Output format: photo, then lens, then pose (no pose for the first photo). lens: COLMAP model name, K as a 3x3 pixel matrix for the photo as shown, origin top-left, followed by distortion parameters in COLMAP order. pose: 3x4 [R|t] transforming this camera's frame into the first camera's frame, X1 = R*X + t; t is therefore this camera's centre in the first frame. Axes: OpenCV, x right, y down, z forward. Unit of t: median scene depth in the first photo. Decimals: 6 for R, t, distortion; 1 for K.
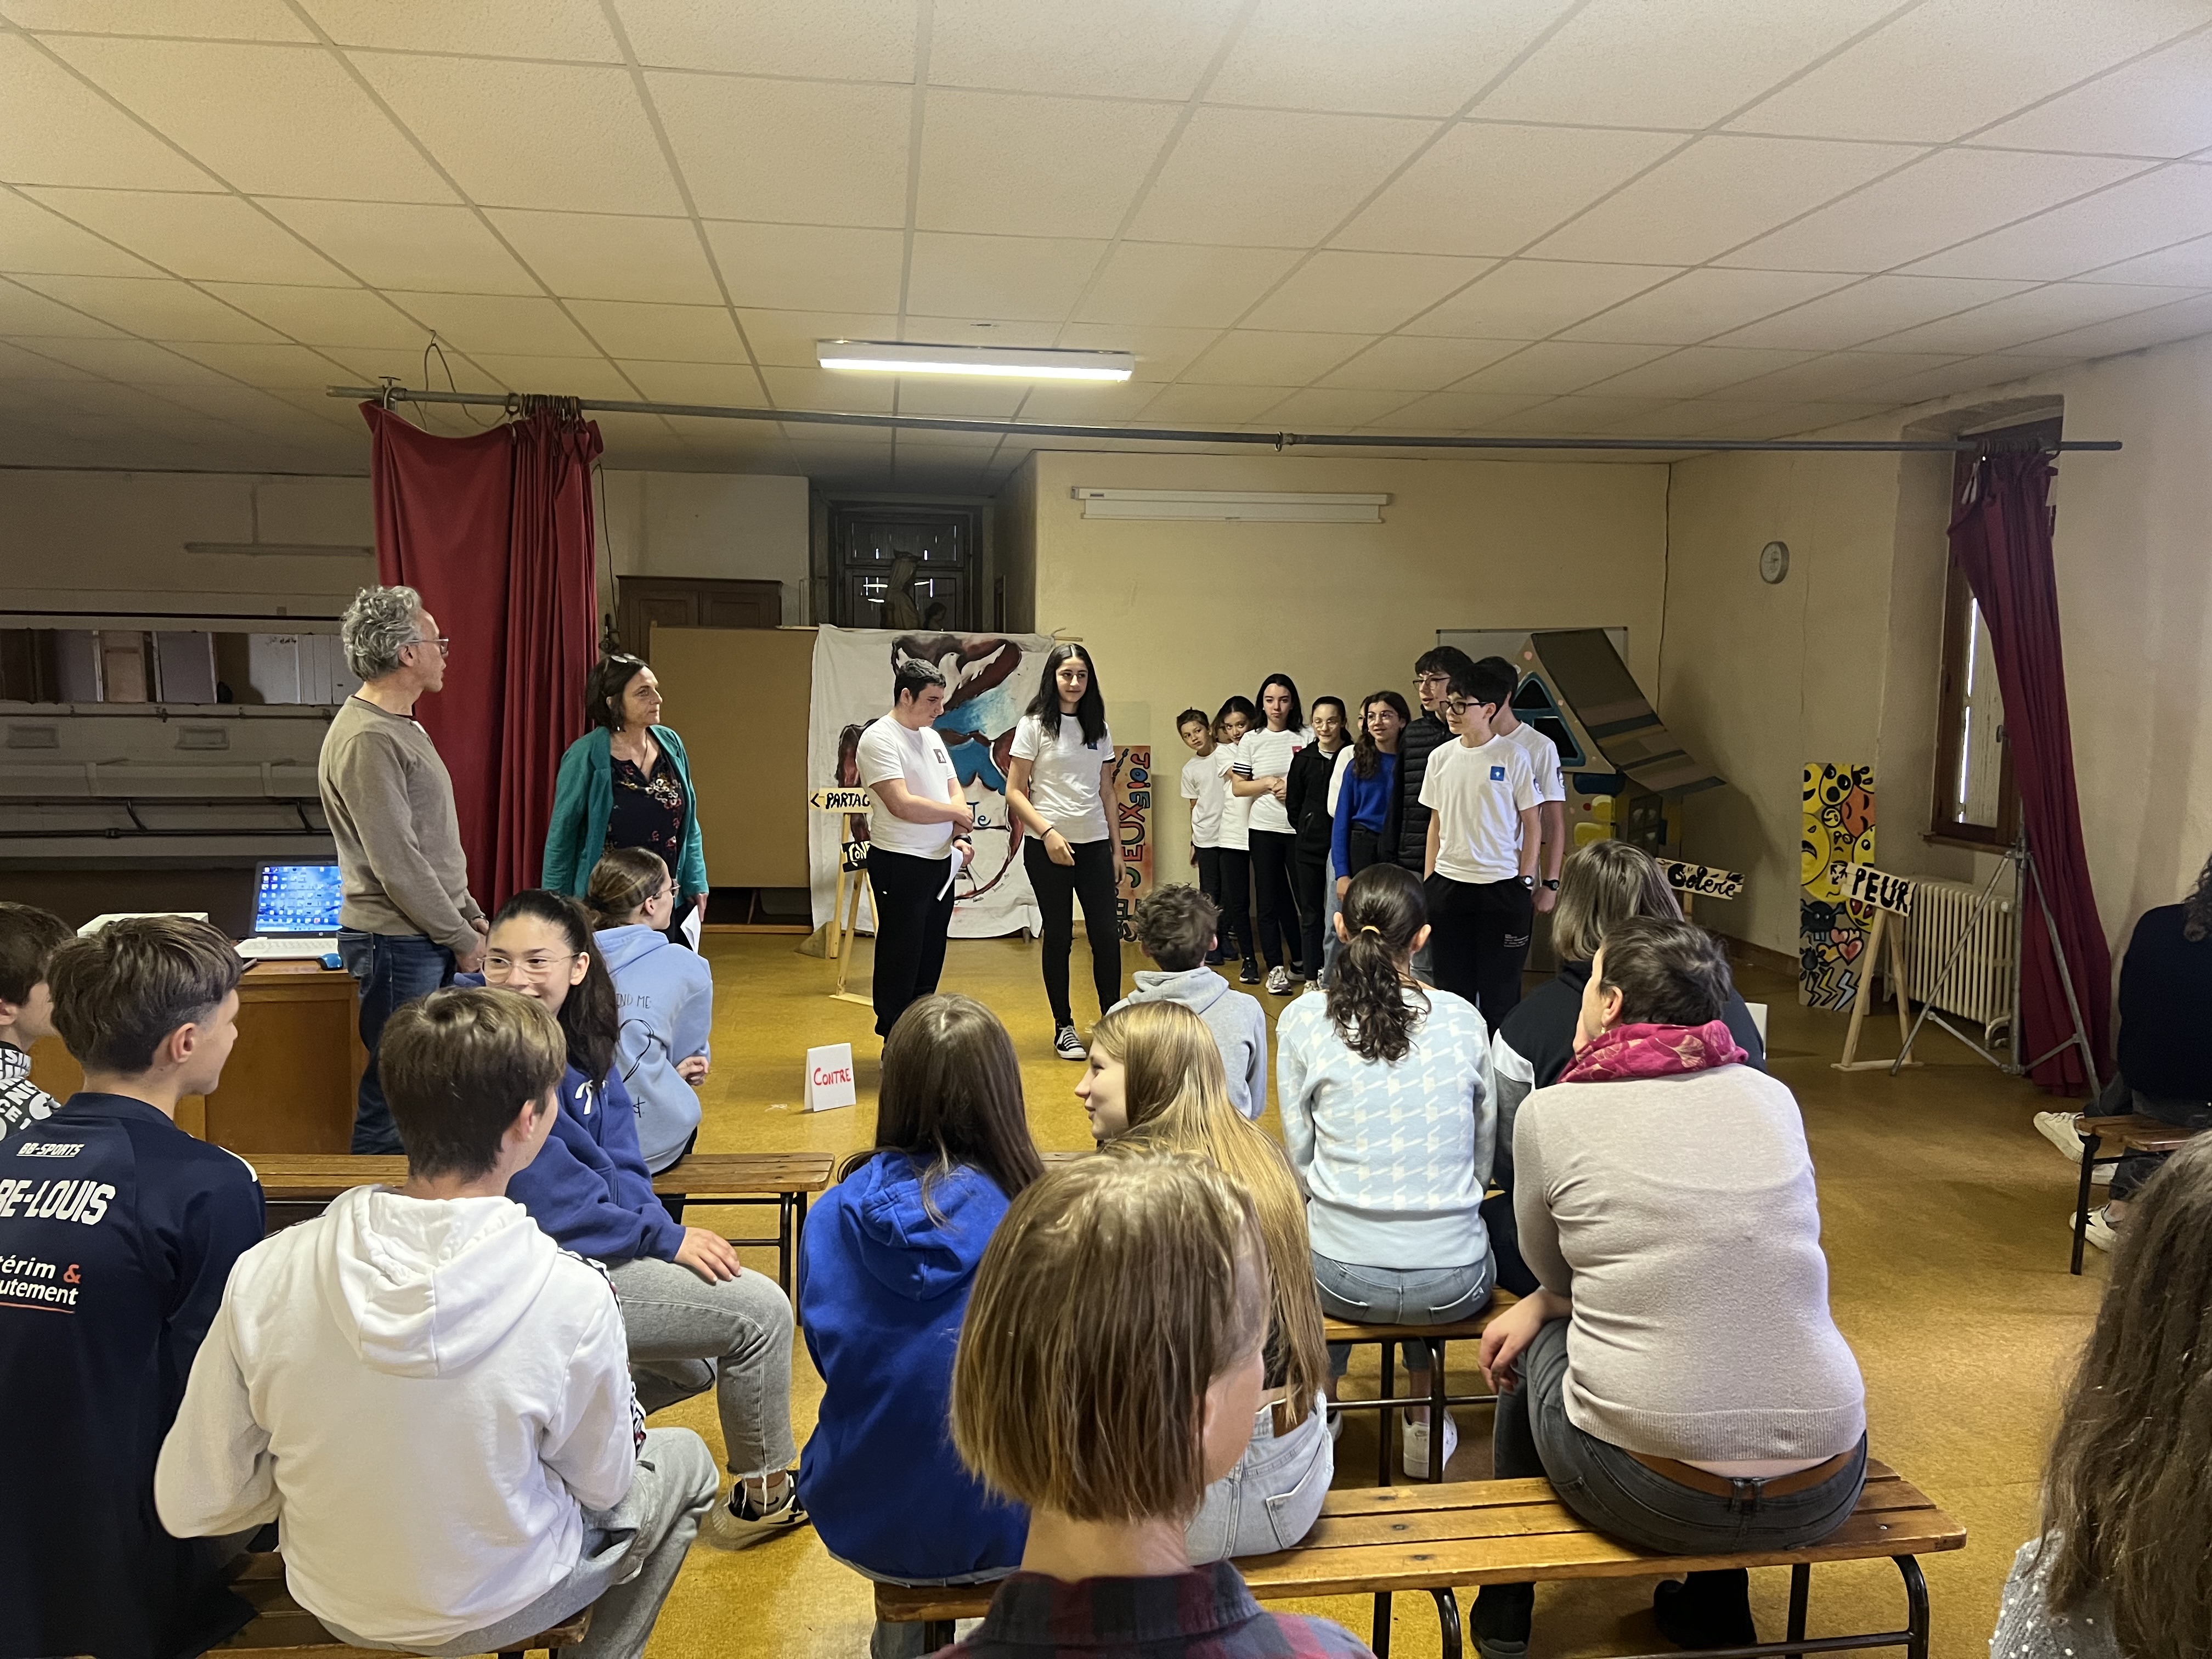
lens RADIAL K [[1646.9, 0, 1108.6], [0, 1646.9, 820.7], [0, 0, 1]] dist [0.086459, -0.129370]
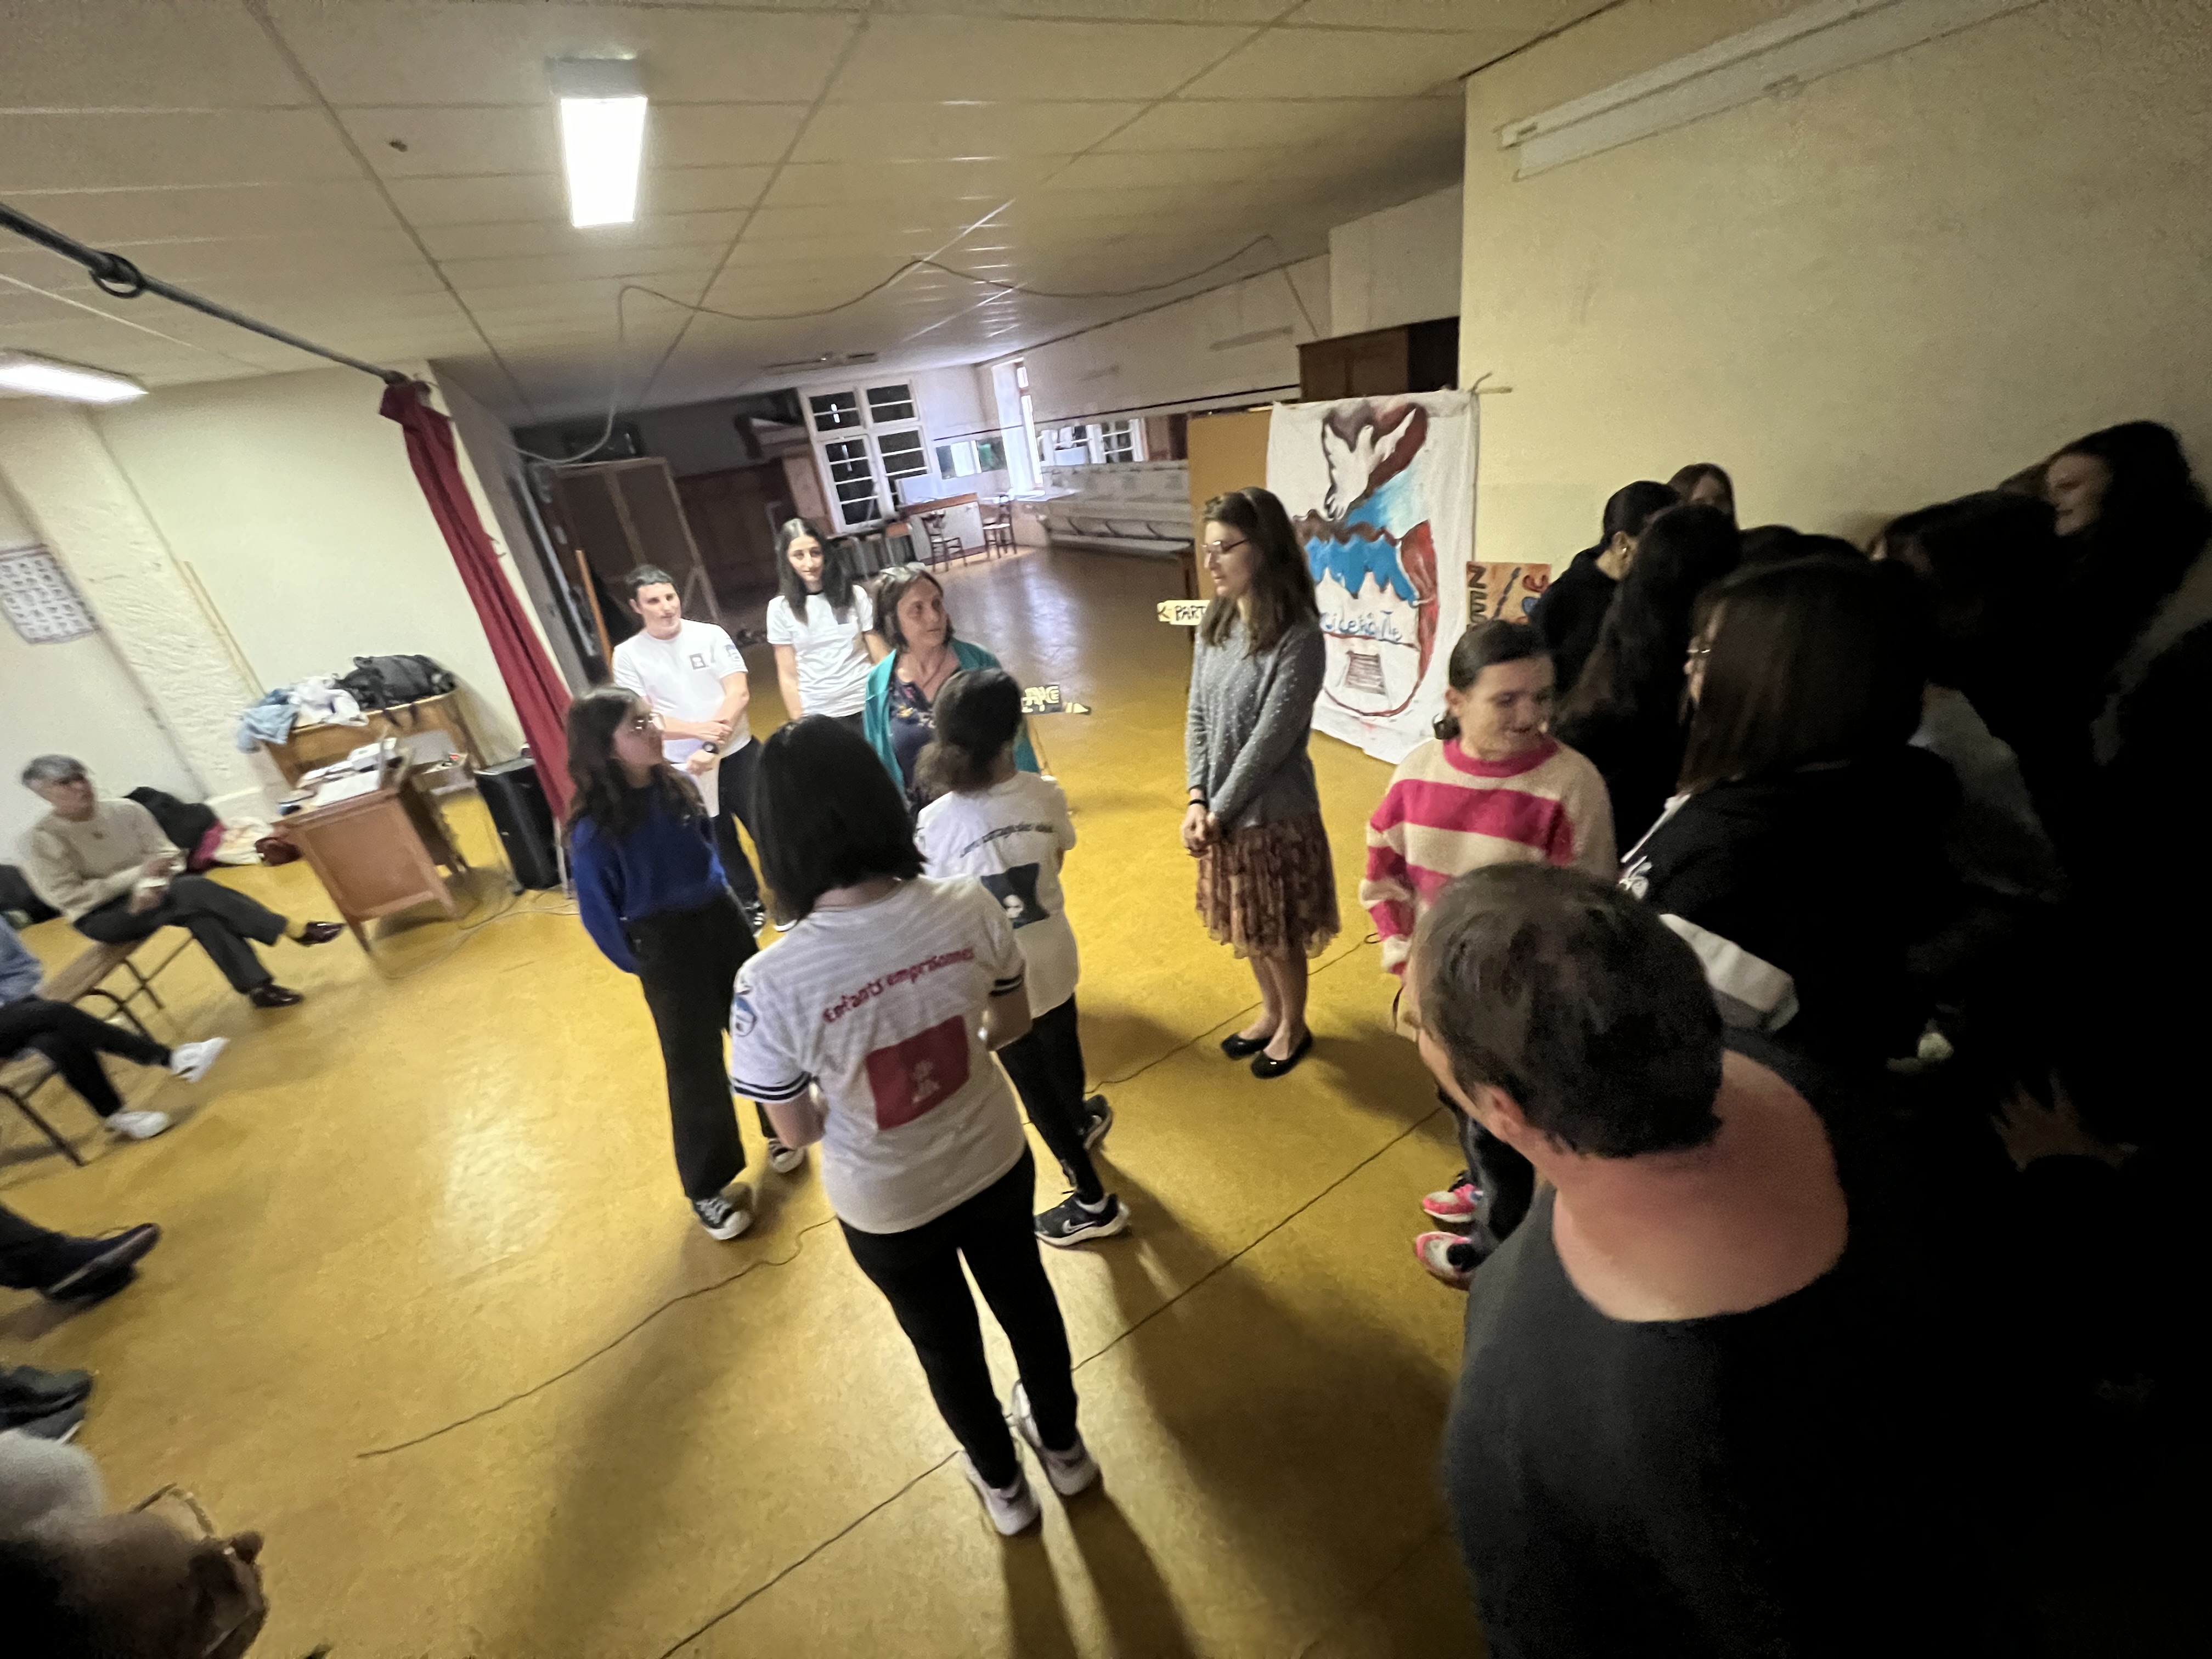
lens RADIAL K [[877.4, 0, 1106.4], [0, 877.4, 831.8], [0, 0, 1]] dist [0.001531, -0.000308]
pose [[0.358899, 0.349558, -0.865448, 0.309586], [0.064026, 0.915819, 0.396454, -0.099183], [0.931178, -0.197698, 0.306306, 0.709072]]
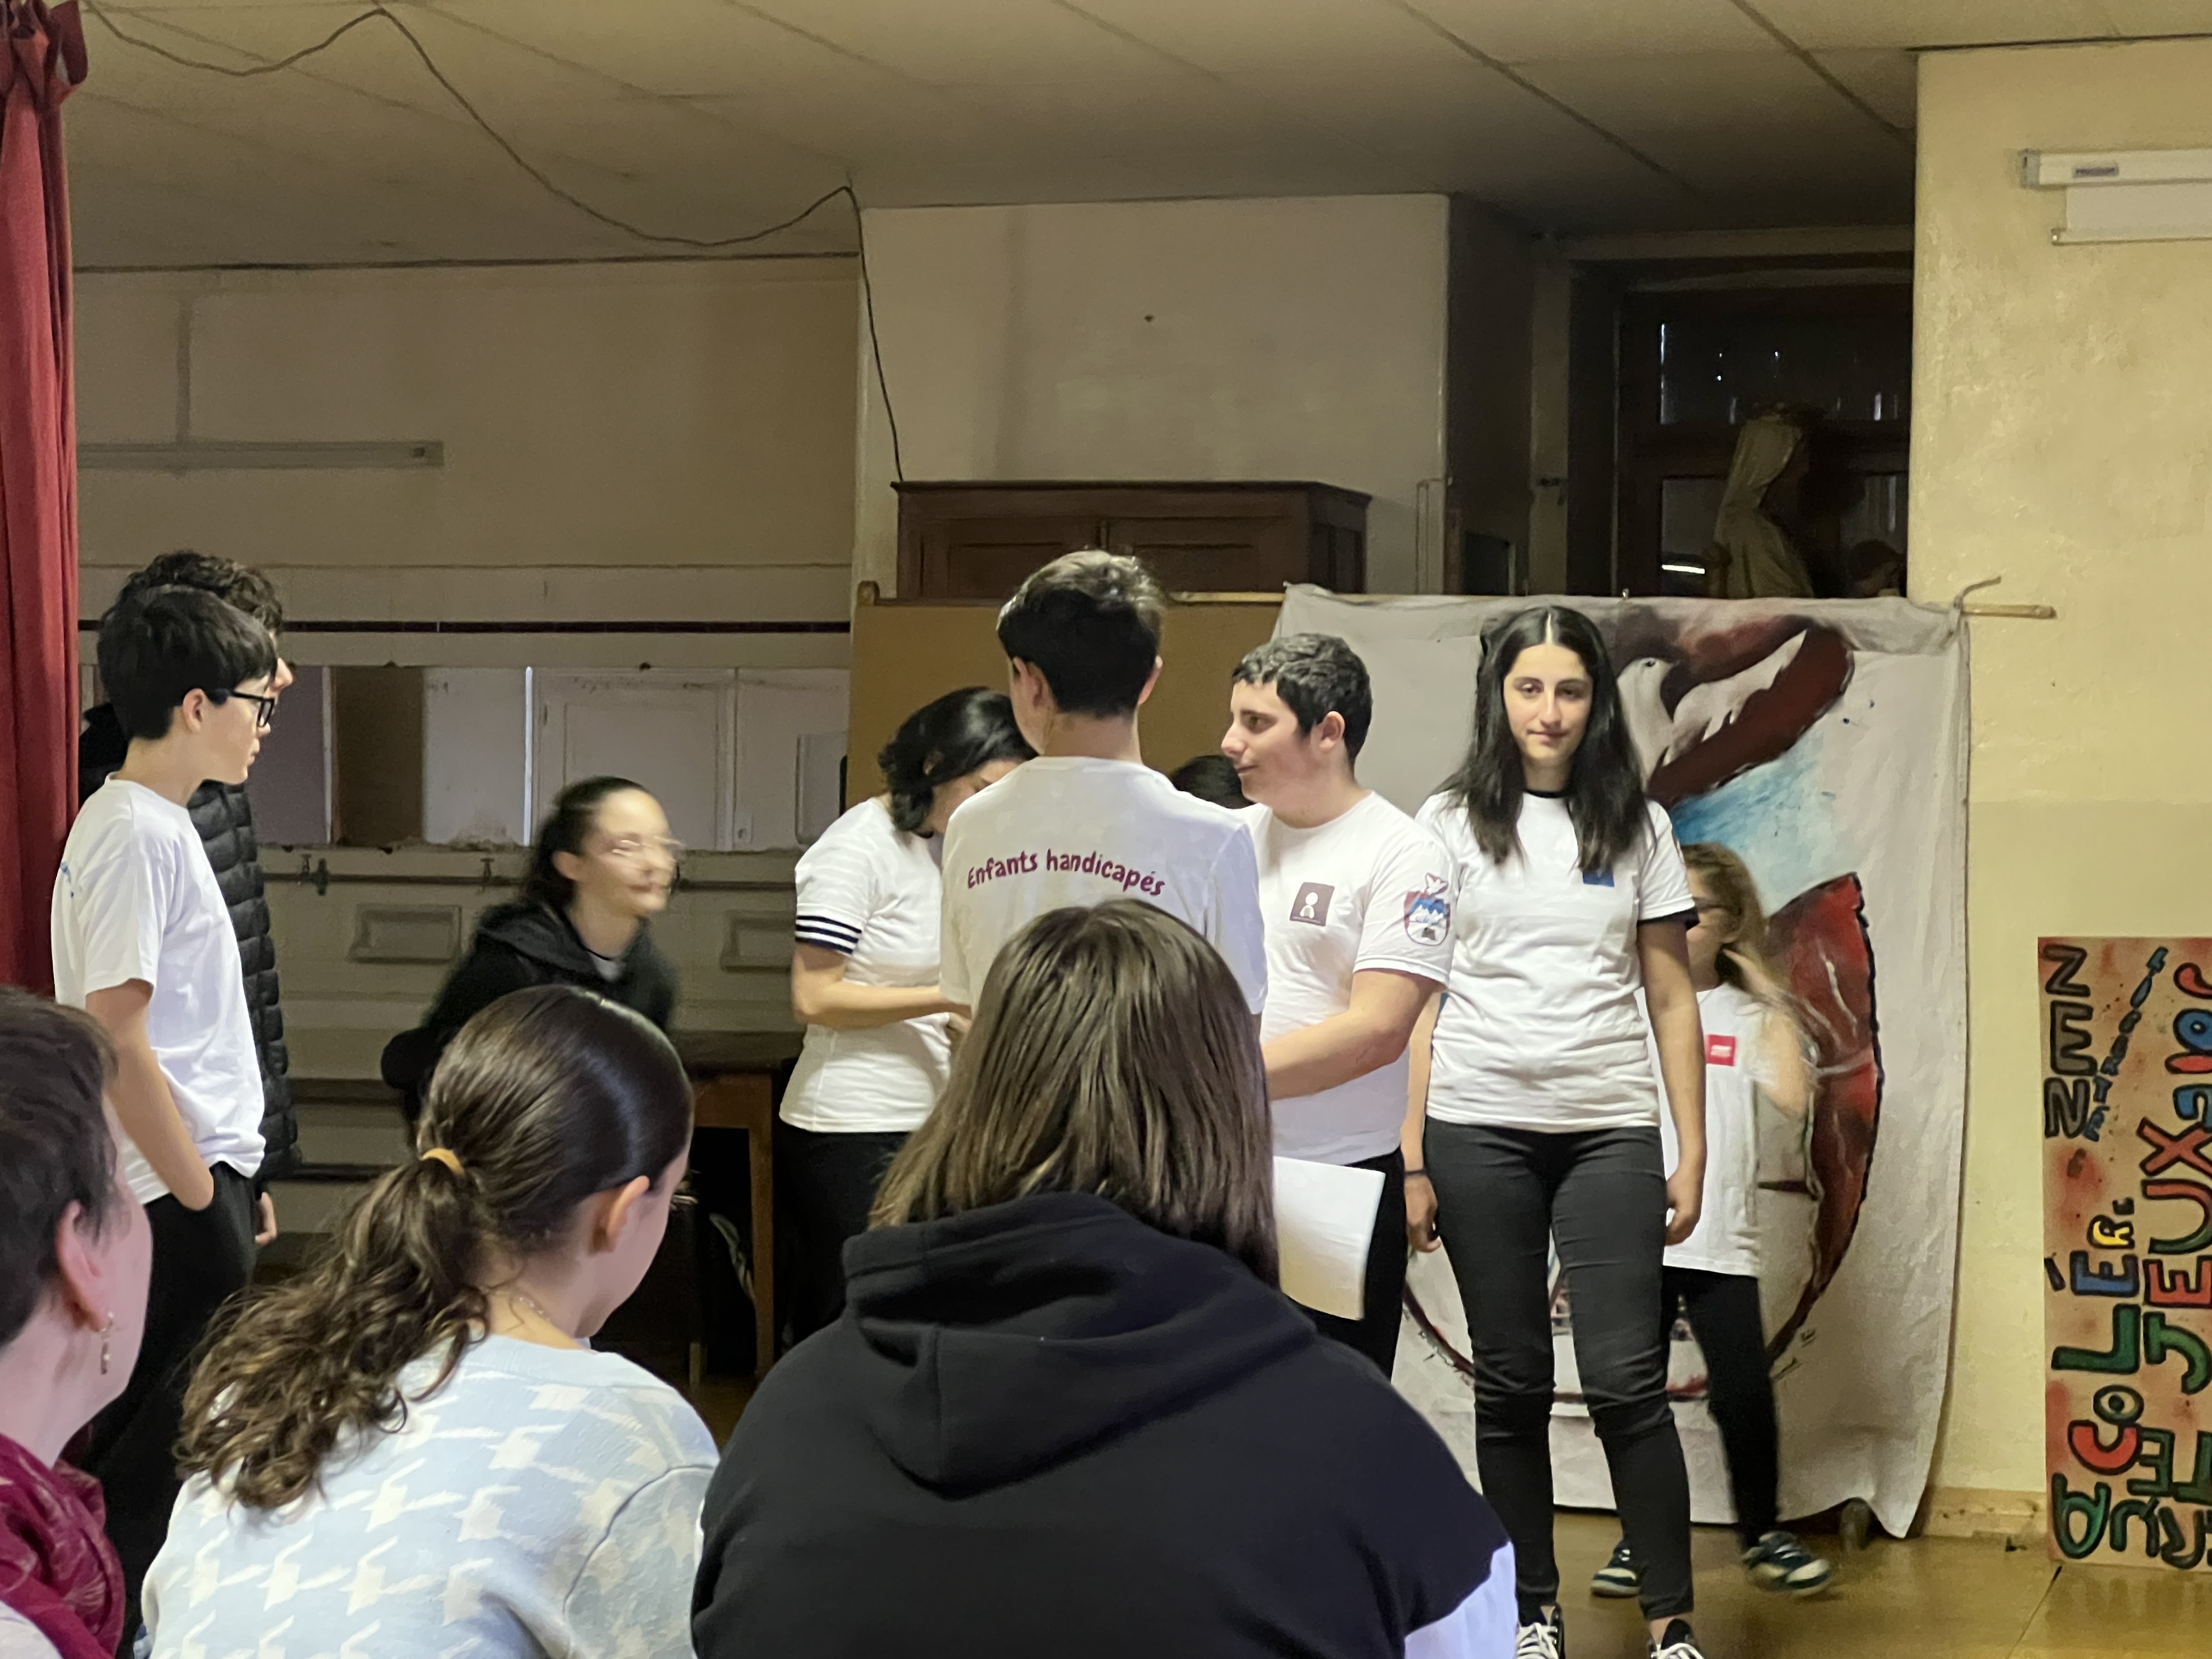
lens RADIAL K [[4945.1, 0, 1019.9], [0, 4945.1, 809.6], [0, 0, 1]] dist [0.201584, 0.506107]
pose [[0.898621, -0.002052, -0.438721, 0.236671], [-0.042386, 0.994905, -0.091473, 0.027251], [0.436673, 0.100795, 0.893956, 0.038223]]
